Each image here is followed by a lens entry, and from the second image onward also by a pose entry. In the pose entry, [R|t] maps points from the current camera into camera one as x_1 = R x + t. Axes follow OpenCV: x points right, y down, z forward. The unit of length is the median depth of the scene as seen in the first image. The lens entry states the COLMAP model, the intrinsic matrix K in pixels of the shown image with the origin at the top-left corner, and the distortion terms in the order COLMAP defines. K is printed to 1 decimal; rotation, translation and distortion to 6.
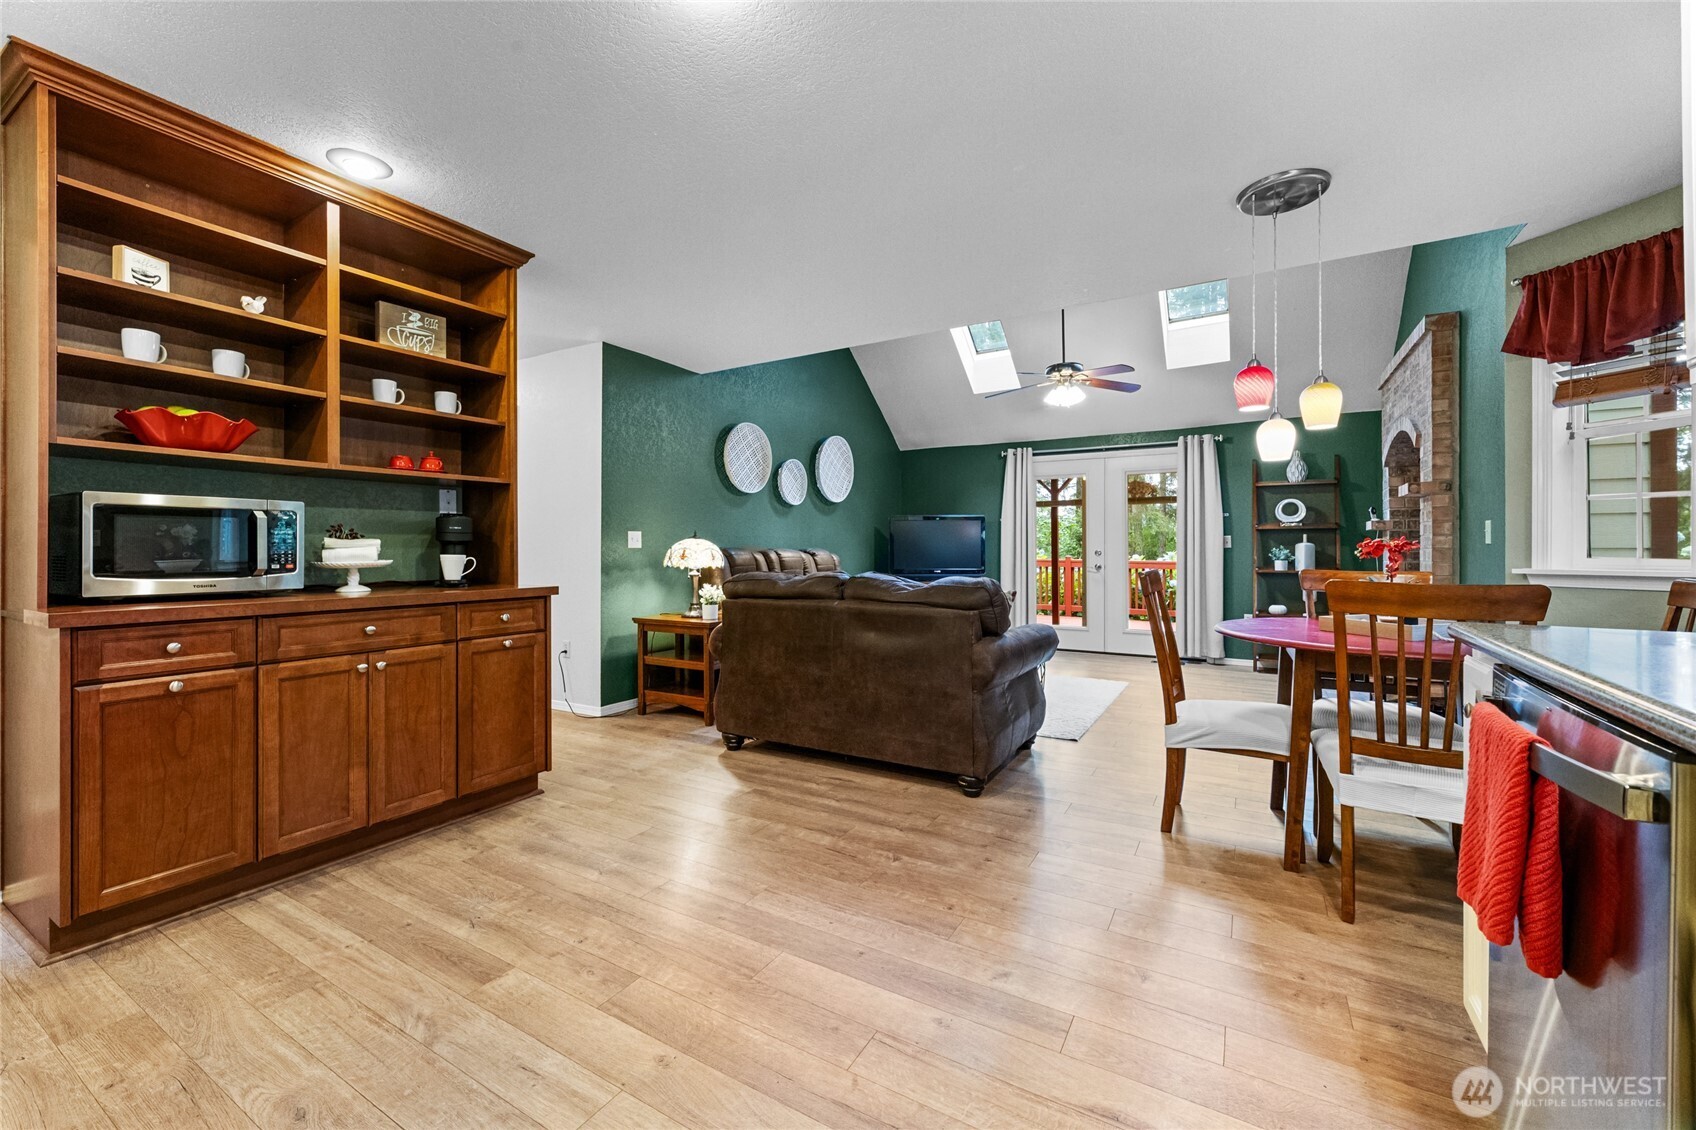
lens RADIAL K [[680.5, 0, 842.7], [0, 680.5, 550.9], [0, 0, 1]] dist [0.004147, 0.000259]
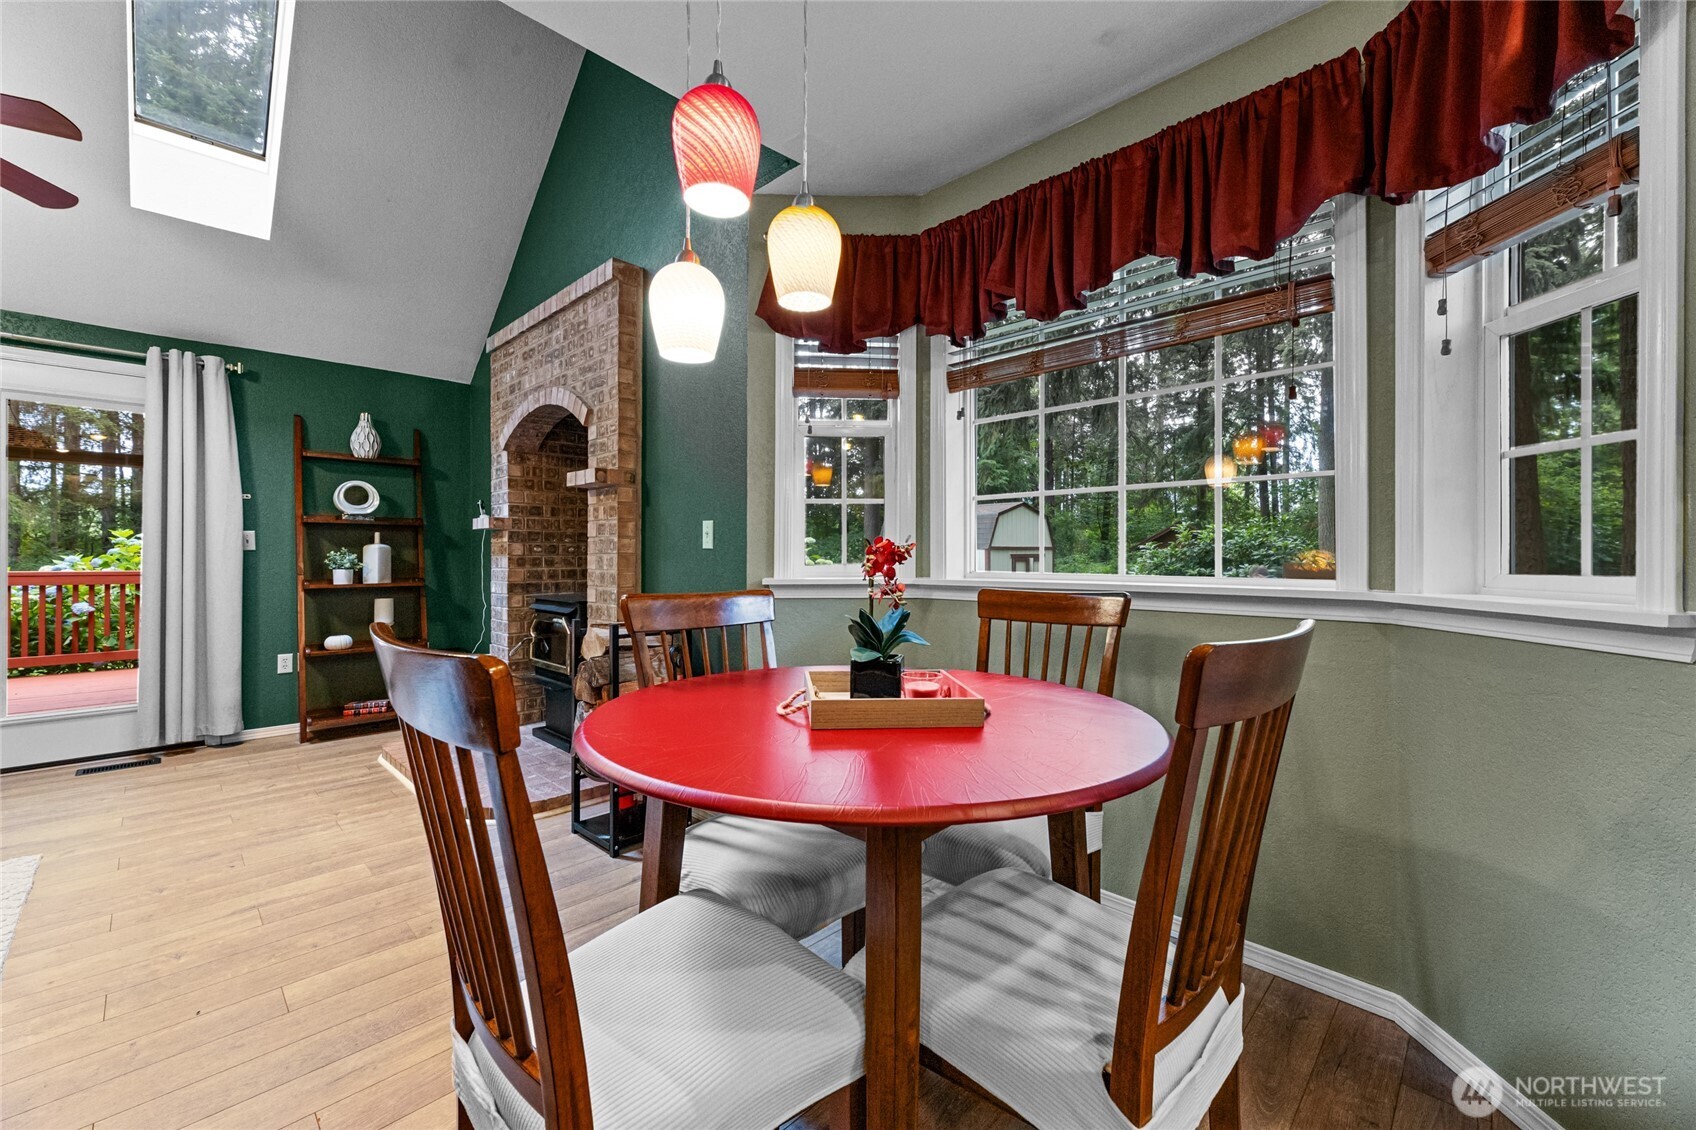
lens RADIAL K [[680.5, 0, 857.2], [0, 680.5, 555.6], [0, 0, 1]] dist [0.004147, 0.000259]
pose [[0.230712, -0.000629, 0.973022, 0.097352], [-0.002220, 0.999997, 0.001173, -0.001766], [-0.973019, -0.002431, 0.230710, 0.344548]]
